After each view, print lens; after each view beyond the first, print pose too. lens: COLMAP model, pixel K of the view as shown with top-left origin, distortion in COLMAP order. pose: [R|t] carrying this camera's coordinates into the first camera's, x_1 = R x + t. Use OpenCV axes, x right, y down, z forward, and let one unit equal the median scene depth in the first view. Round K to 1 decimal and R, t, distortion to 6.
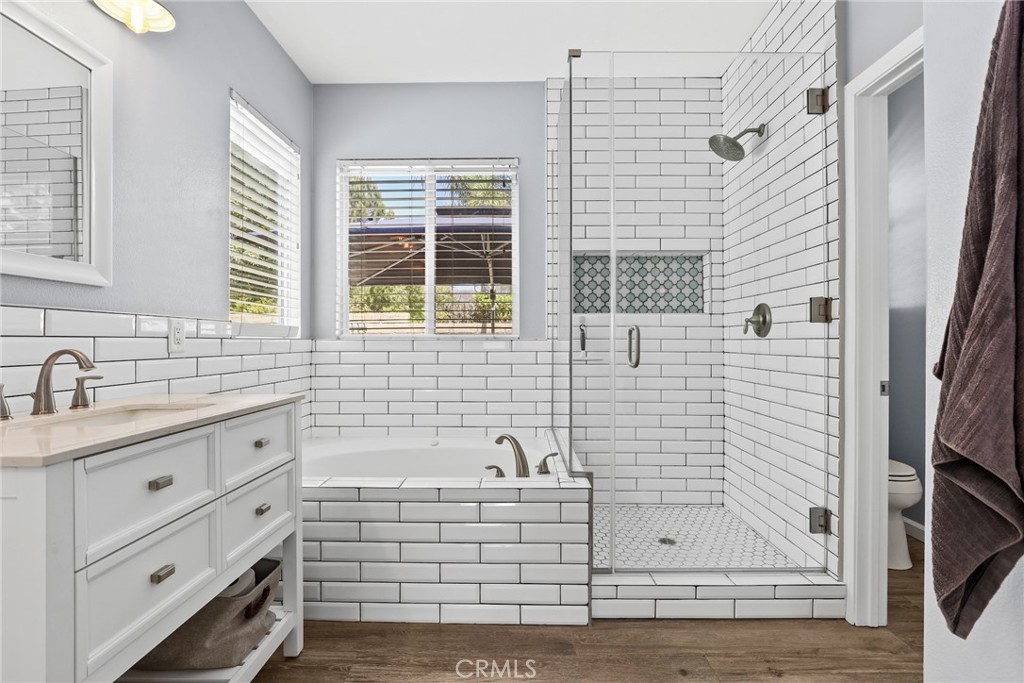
lens RADIAL K [[473.7, 0, 514.2], [0, 473.7, 340.4], [0, 0, 1]] dist [-0.009609, 0.000772]
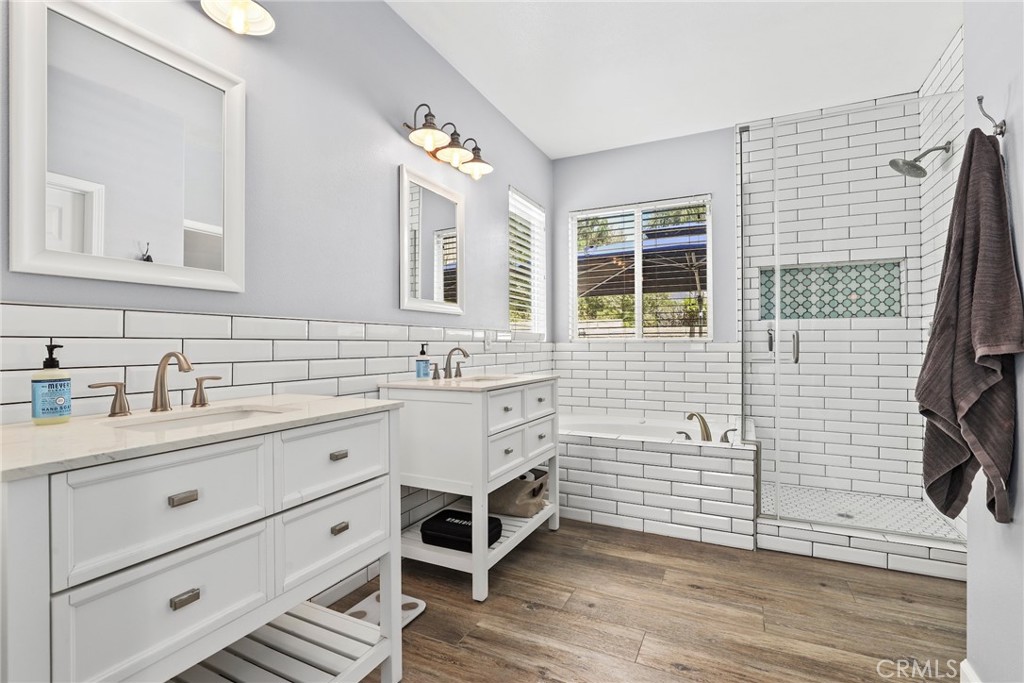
lens RADIAL K [[473.7, 0, 514.9], [0, 473.7, 340.2], [0, 0, 1]] dist [-0.009609, 0.000772]
pose [[0.904502, -0.004786, -0.426443, 0.084369], [0.001753, 0.999970, -0.007505, 0.001607], [0.426466, 0.006041, 0.904483, -0.387910]]
